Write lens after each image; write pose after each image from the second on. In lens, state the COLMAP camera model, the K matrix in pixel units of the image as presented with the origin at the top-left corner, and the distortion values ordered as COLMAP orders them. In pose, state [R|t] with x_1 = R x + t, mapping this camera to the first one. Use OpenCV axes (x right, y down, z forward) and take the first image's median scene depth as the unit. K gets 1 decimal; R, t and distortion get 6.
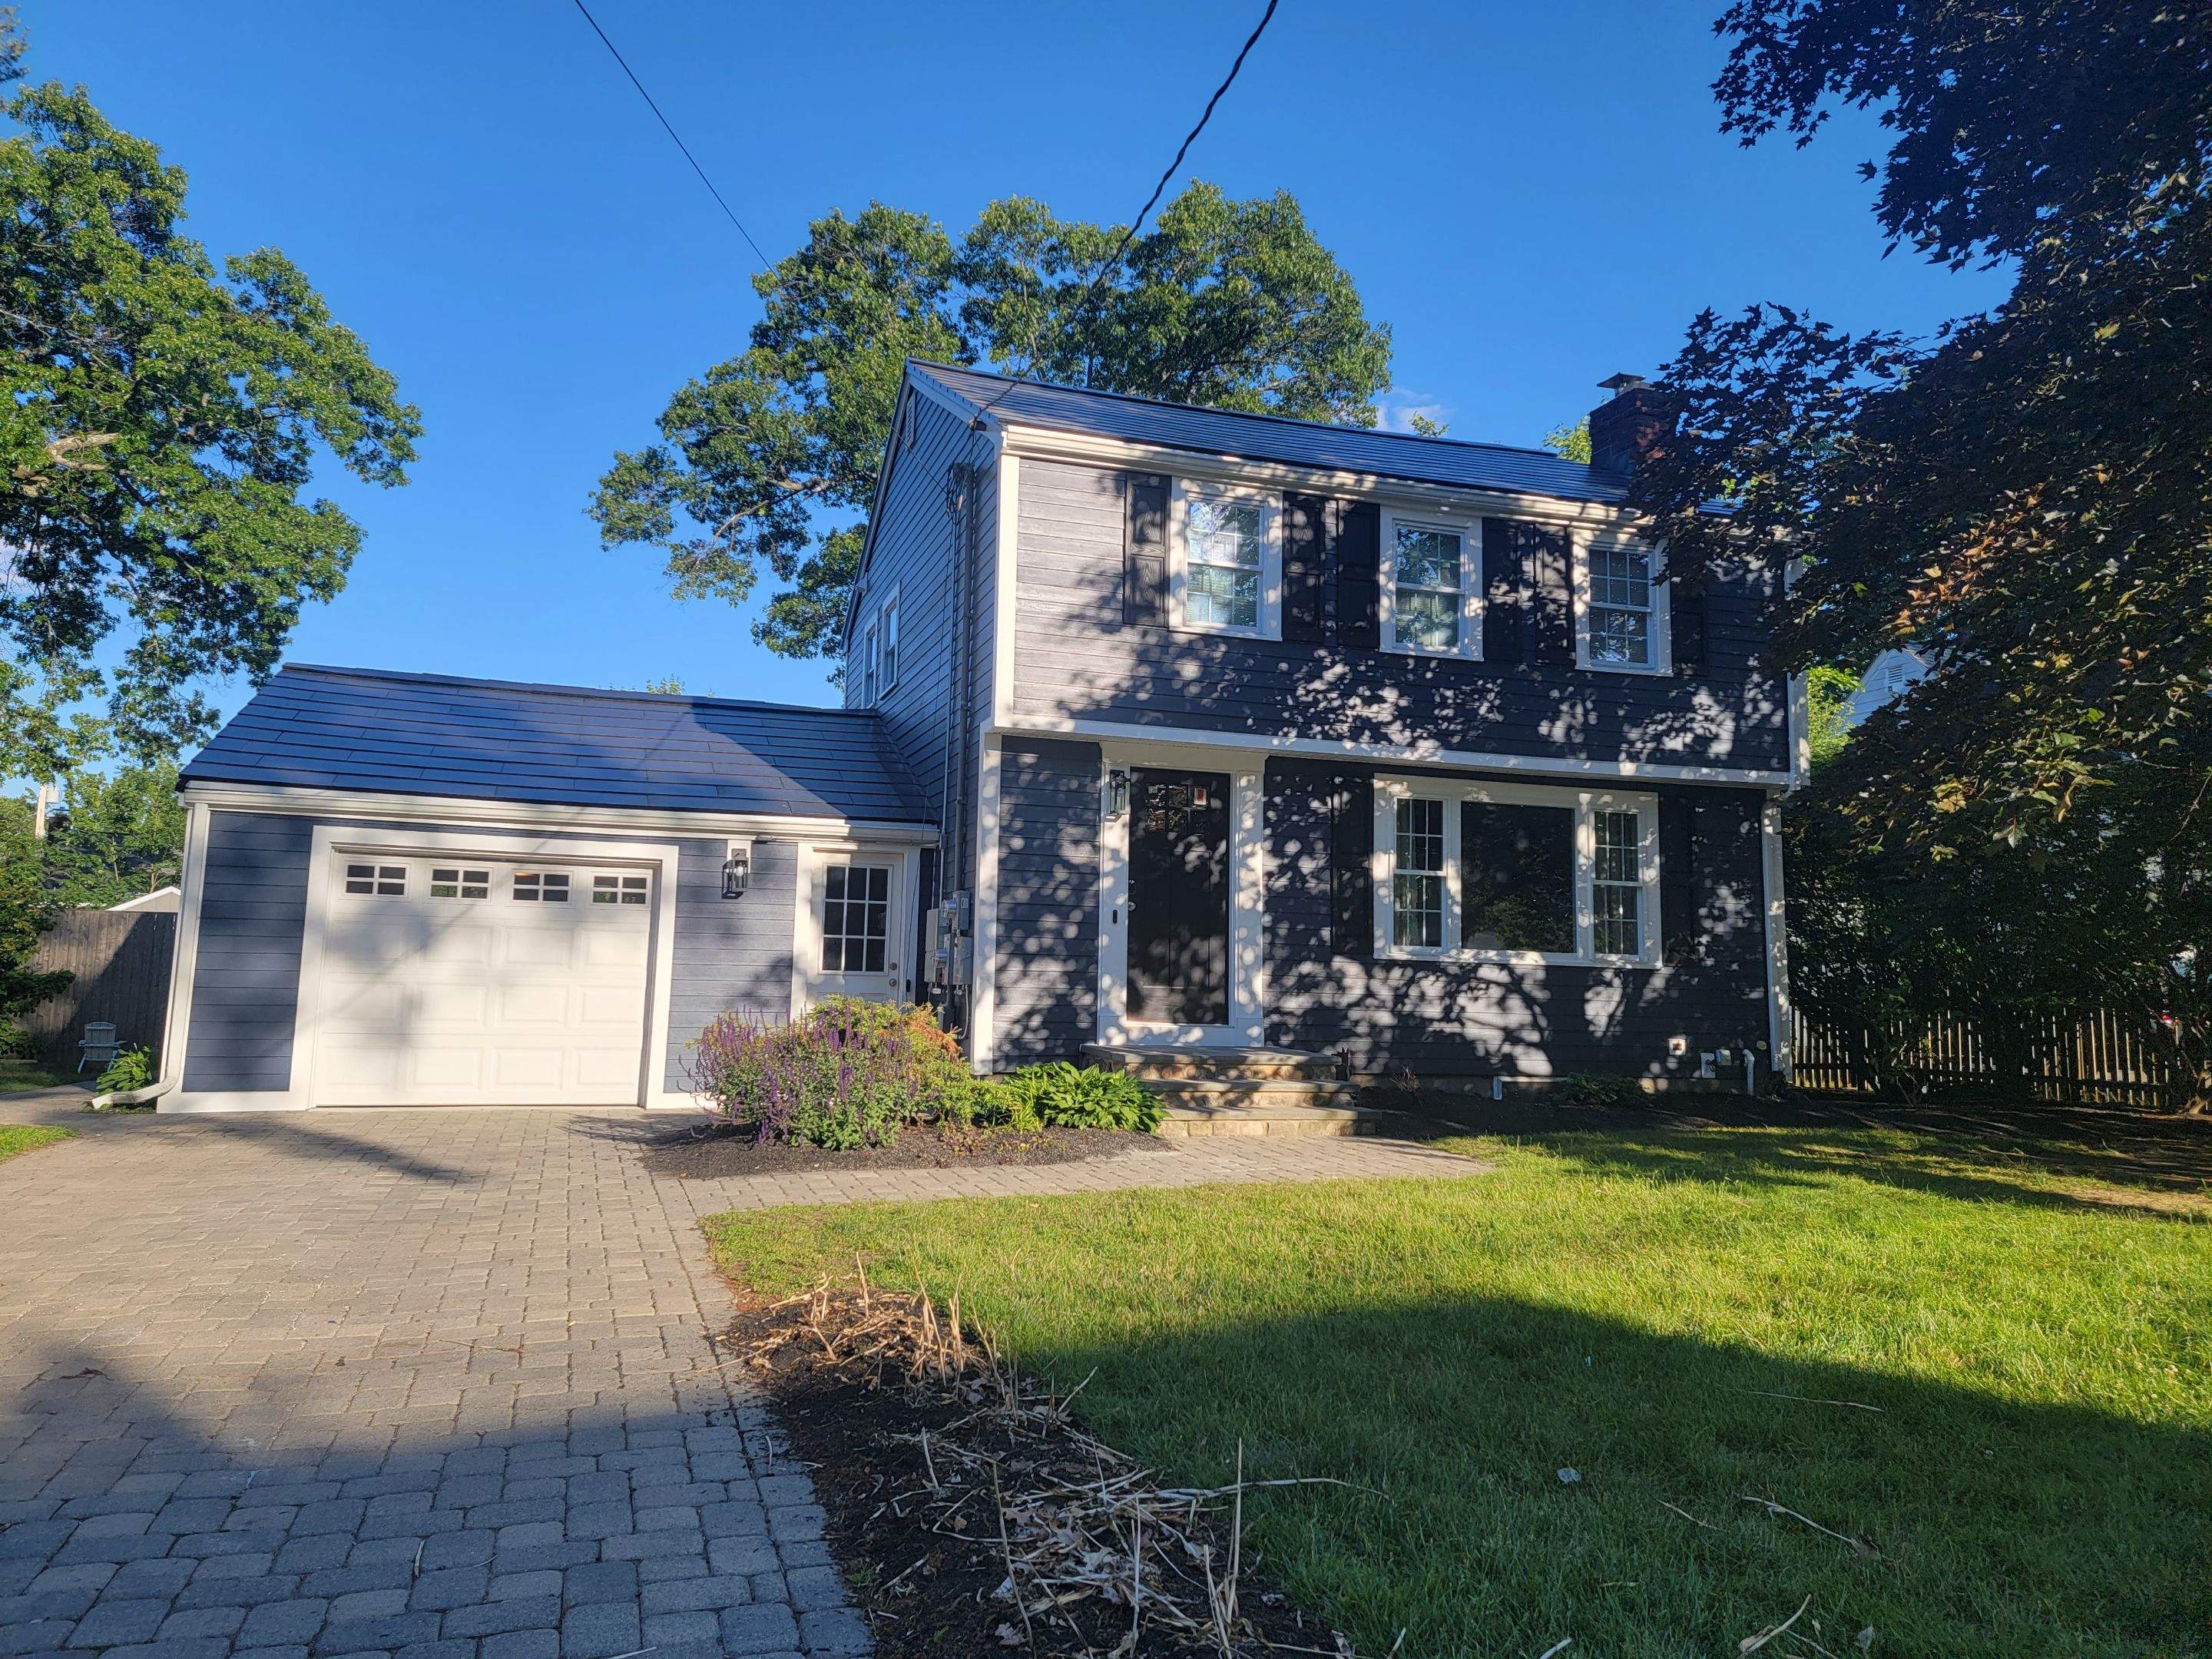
lens RADIAL K [[1519.3, 0, 1102.7], [0, 1519.3, 838.0], [0, 0, 1]] dist [0.079508, -0.063213]
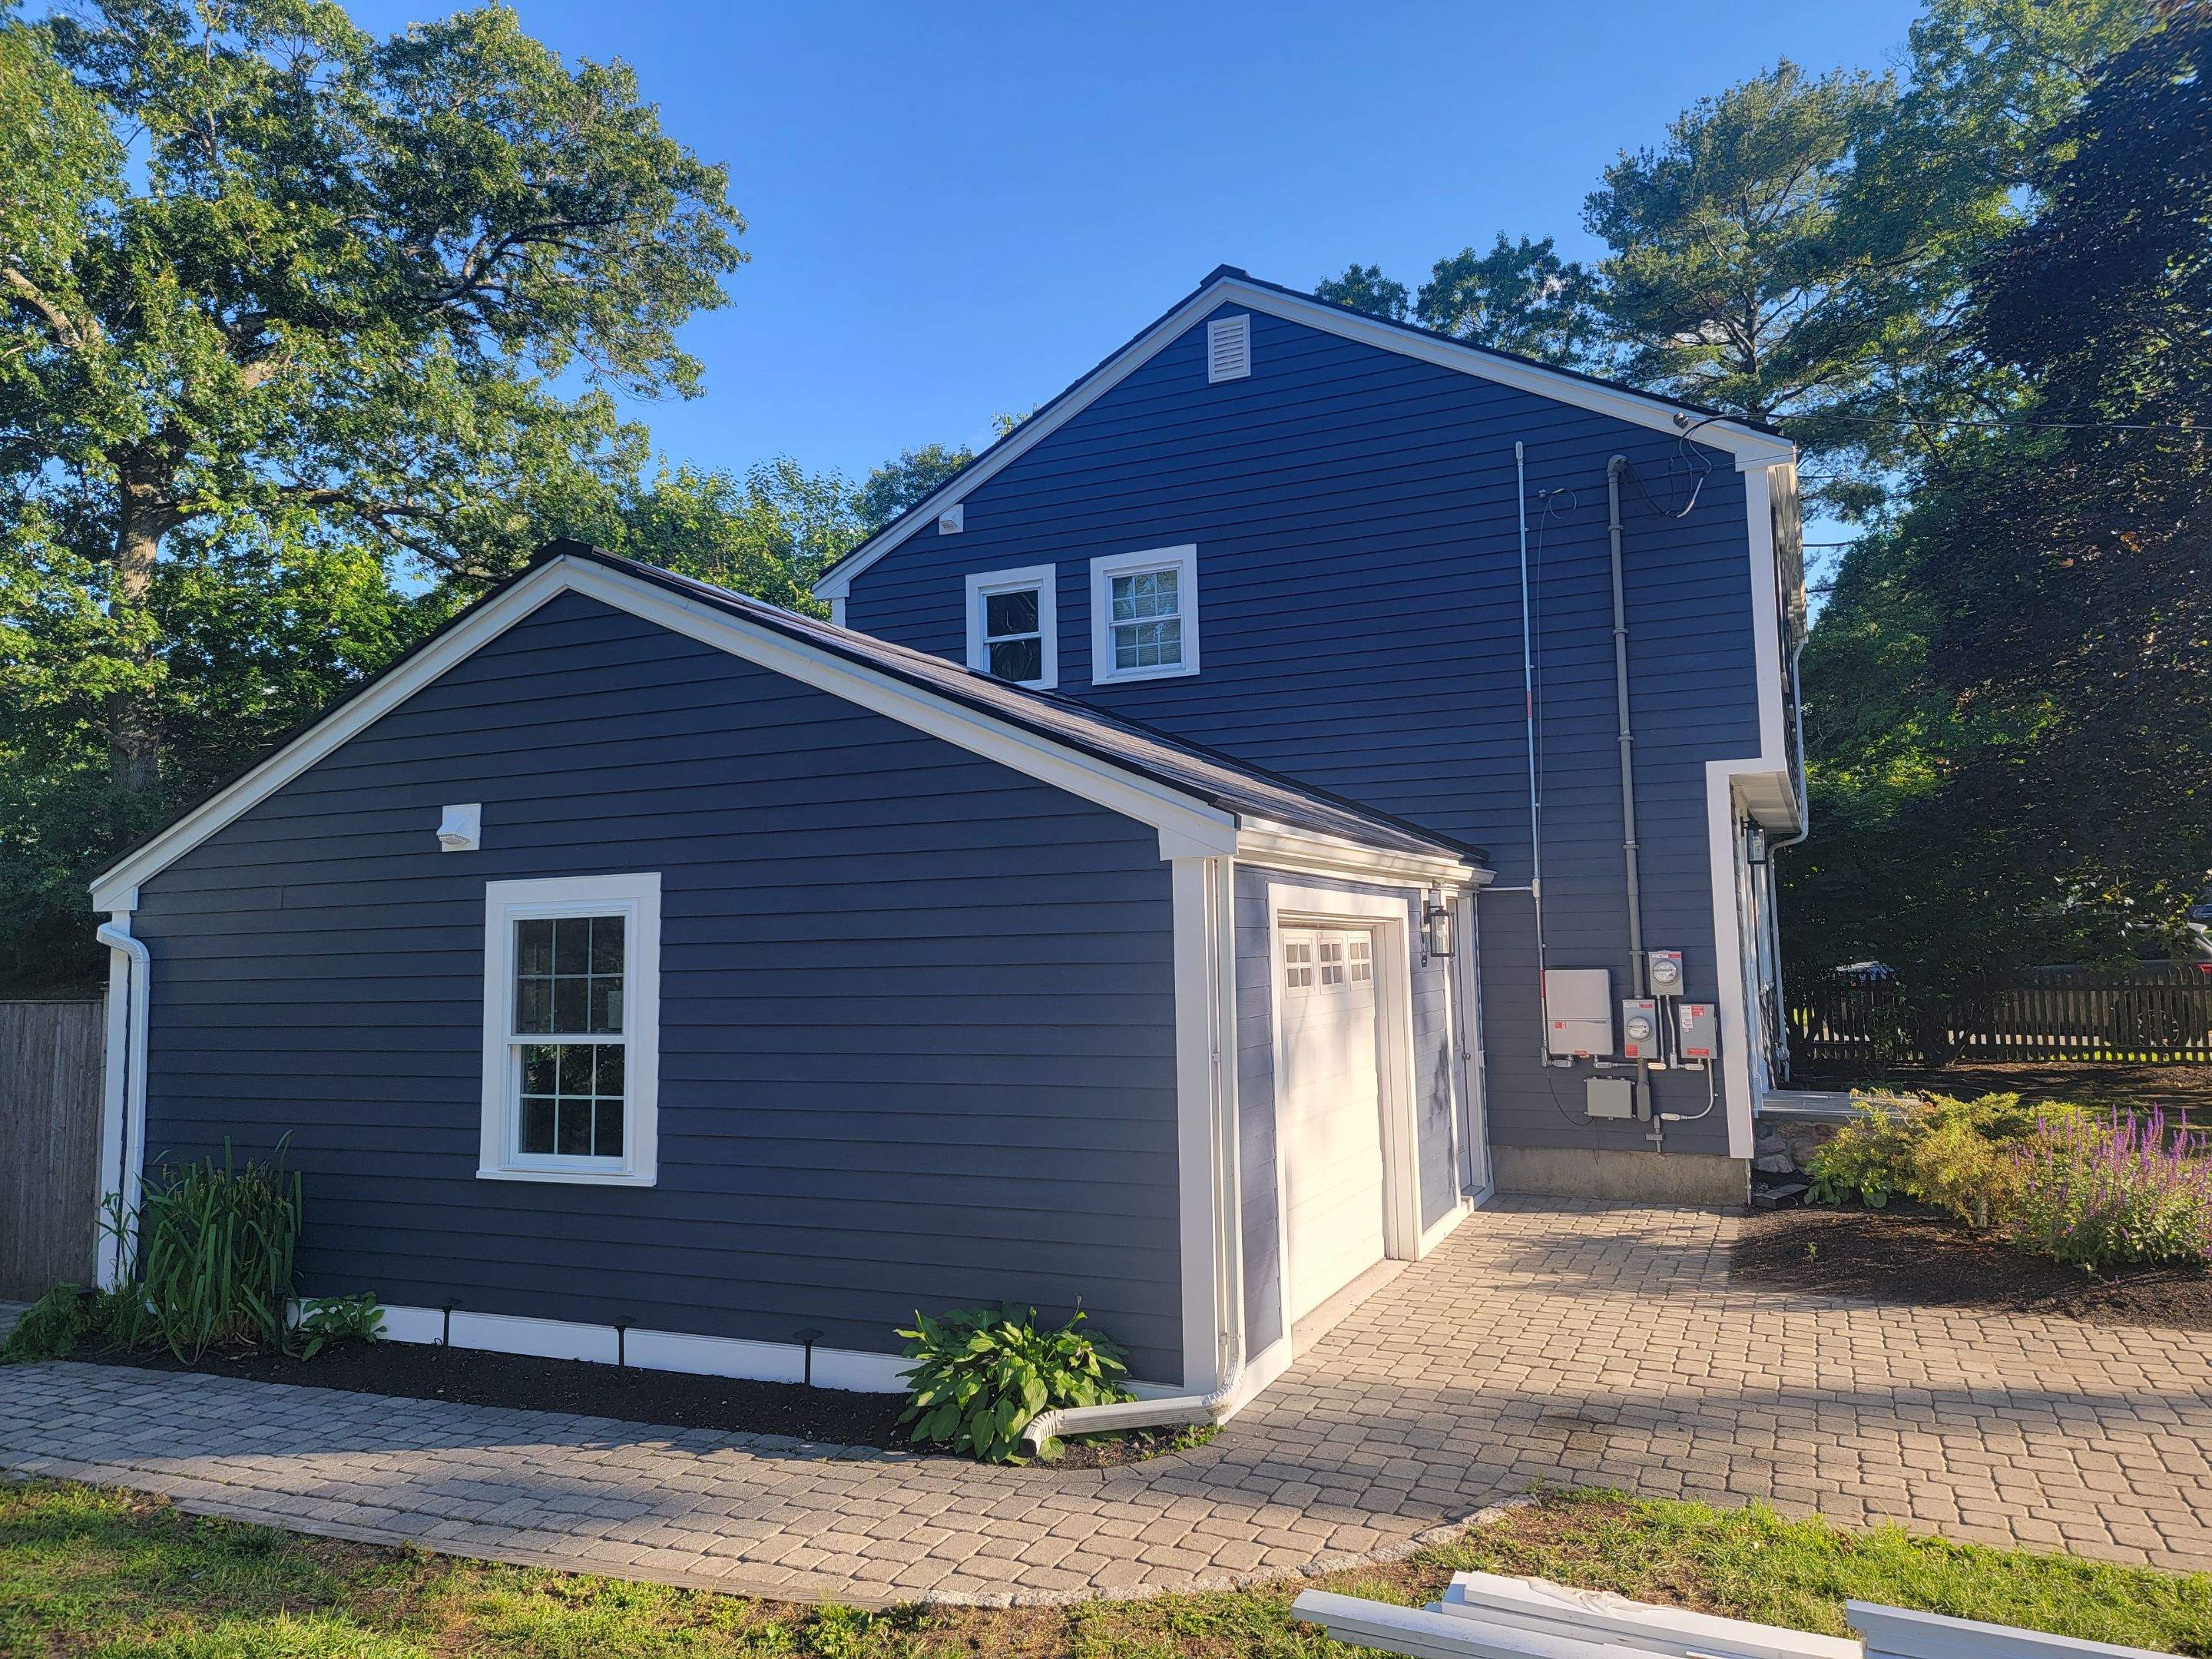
lens RADIAL K [[1521.2, 0, 1106.0], [0, 1521.2, 829.5], [0, 0, 1]] dist [0.088226, -0.069884]
pose [[0.688602, 0.018097, 0.724913, -0.893674], [-0.032234, 0.999464, 0.005667, -0.027396], [-0.724423, -0.027269, 0.688817, 0.581667]]
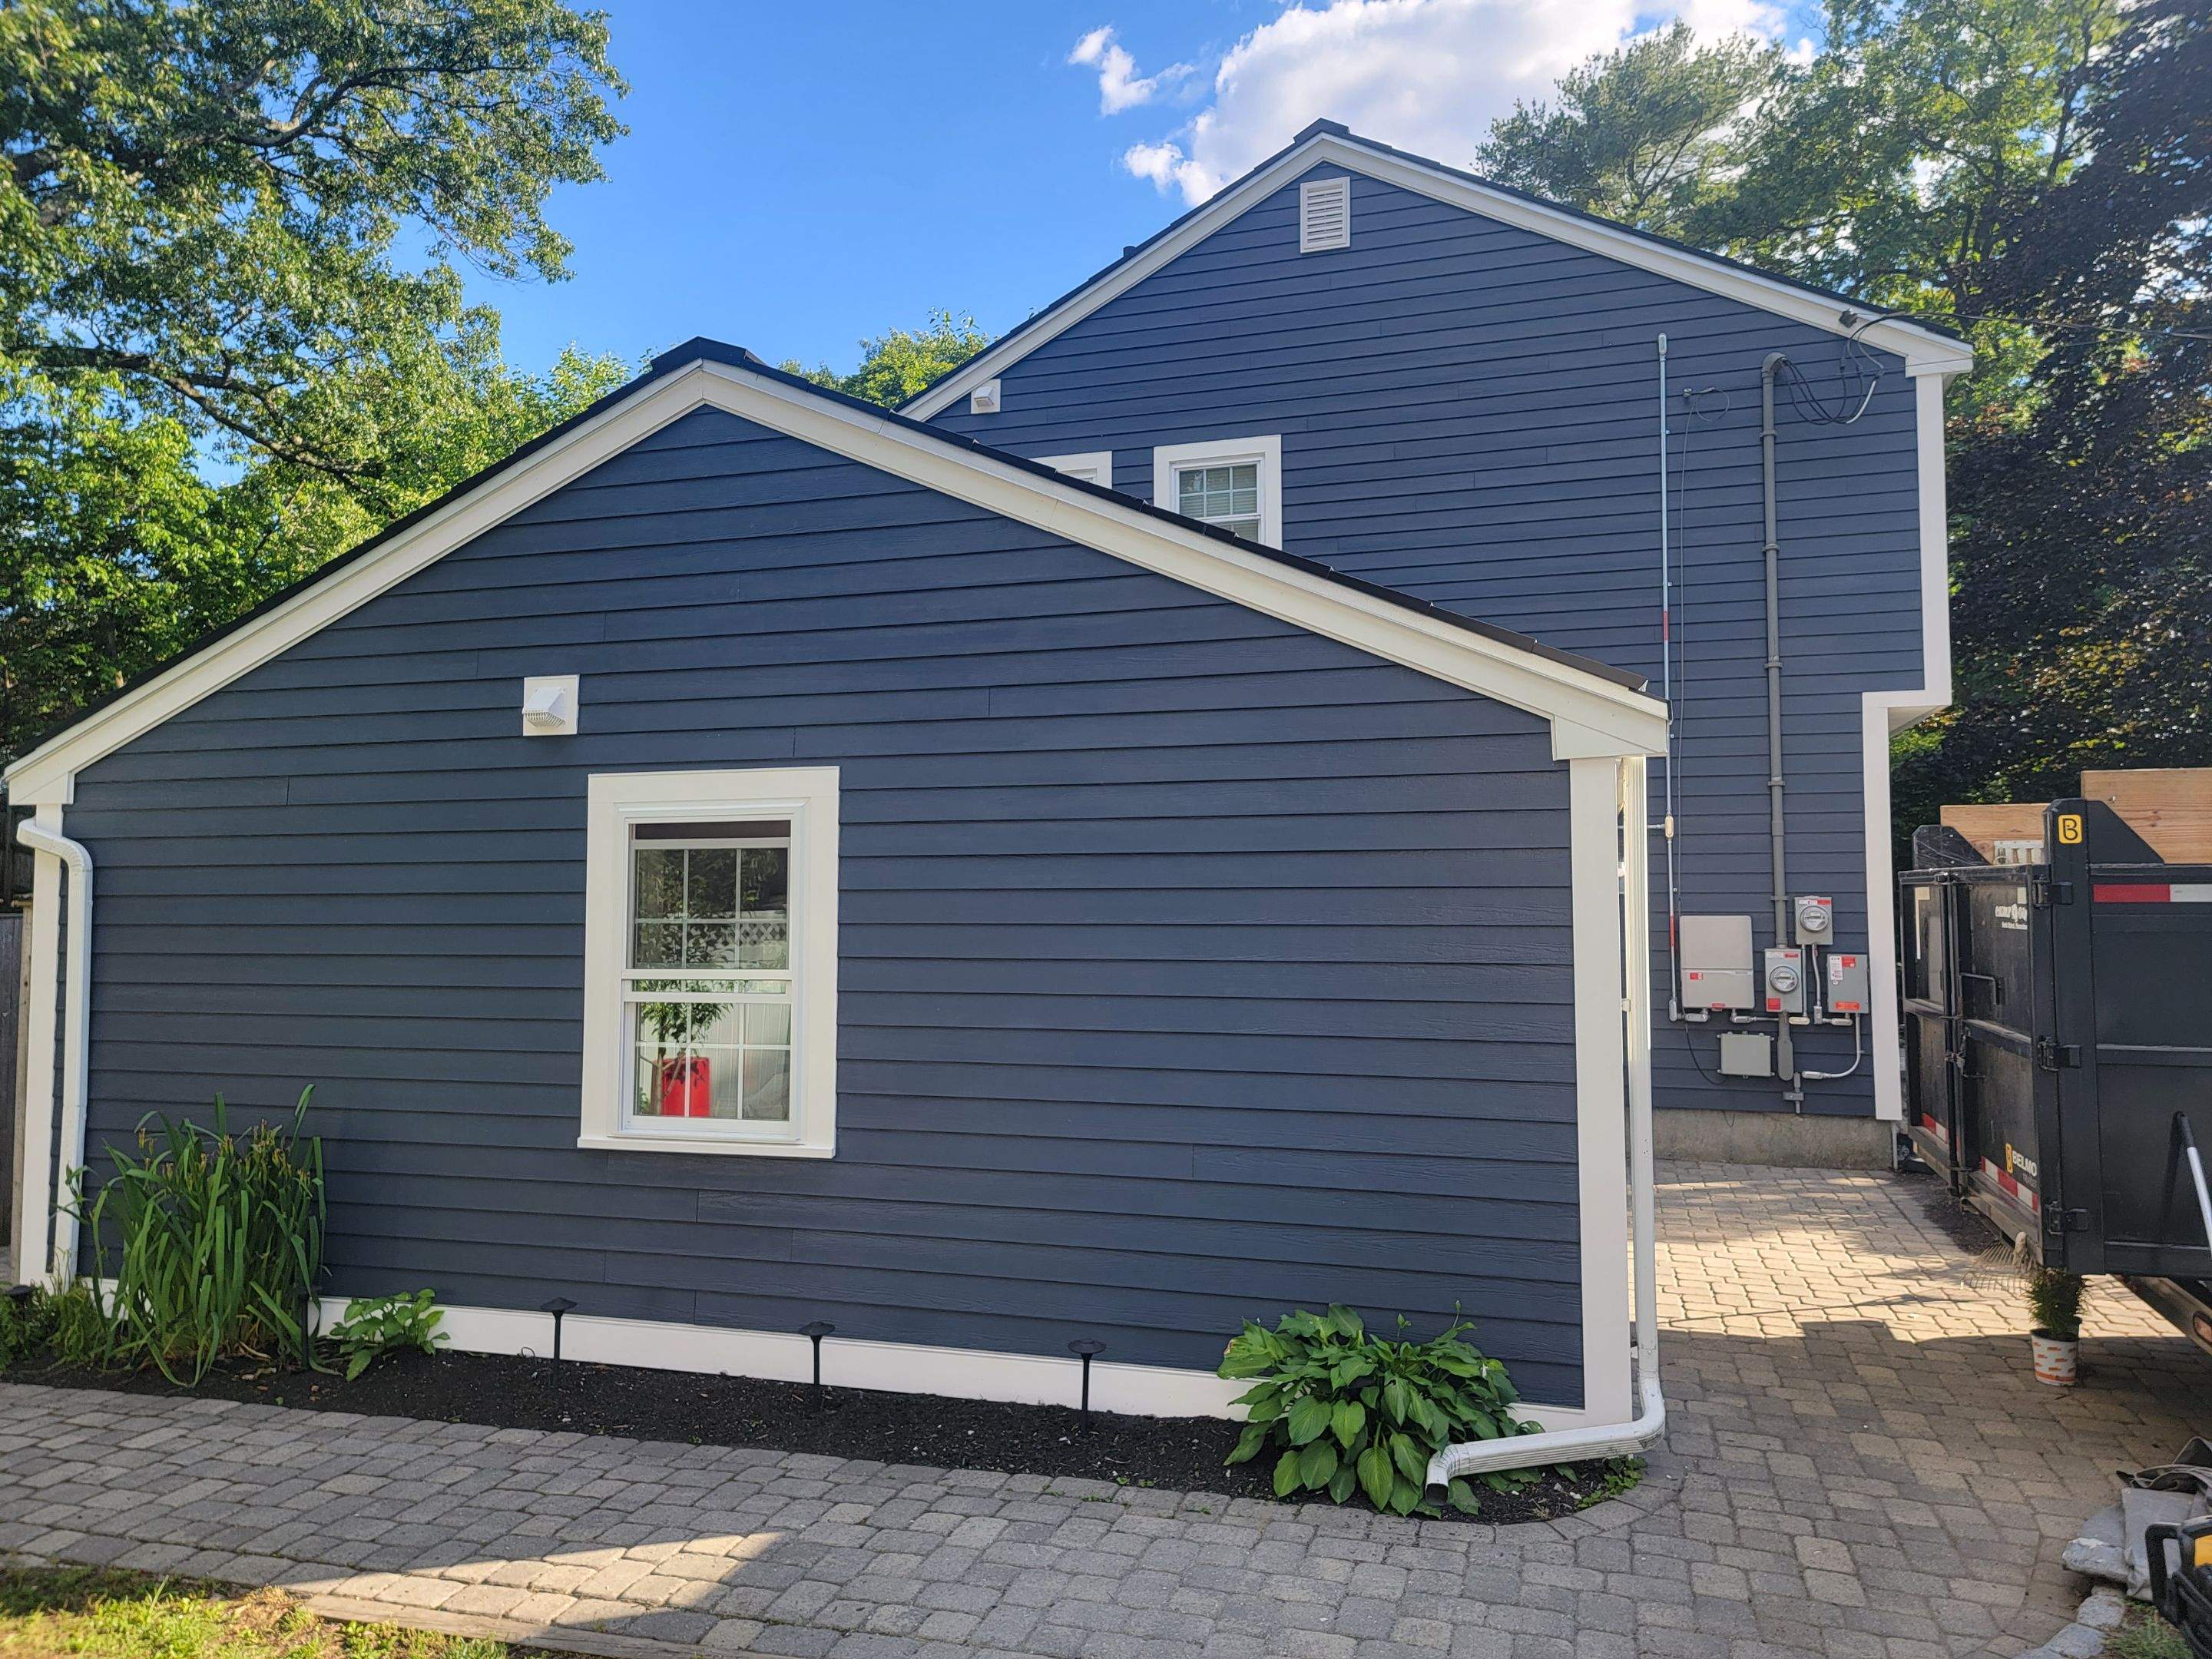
lens RADIAL K [[1519.3, 0, 1102.7], [0, 1519.3, 838.0], [0, 0, 1]] dist [0.079508, -0.063213]
pose [[0.589550, 0.007018, 0.807701, -0.912178], [-0.059775, 0.997599, 0.034962, -0.001661], [-0.805517, -0.068892, 0.588554, 0.767525]]
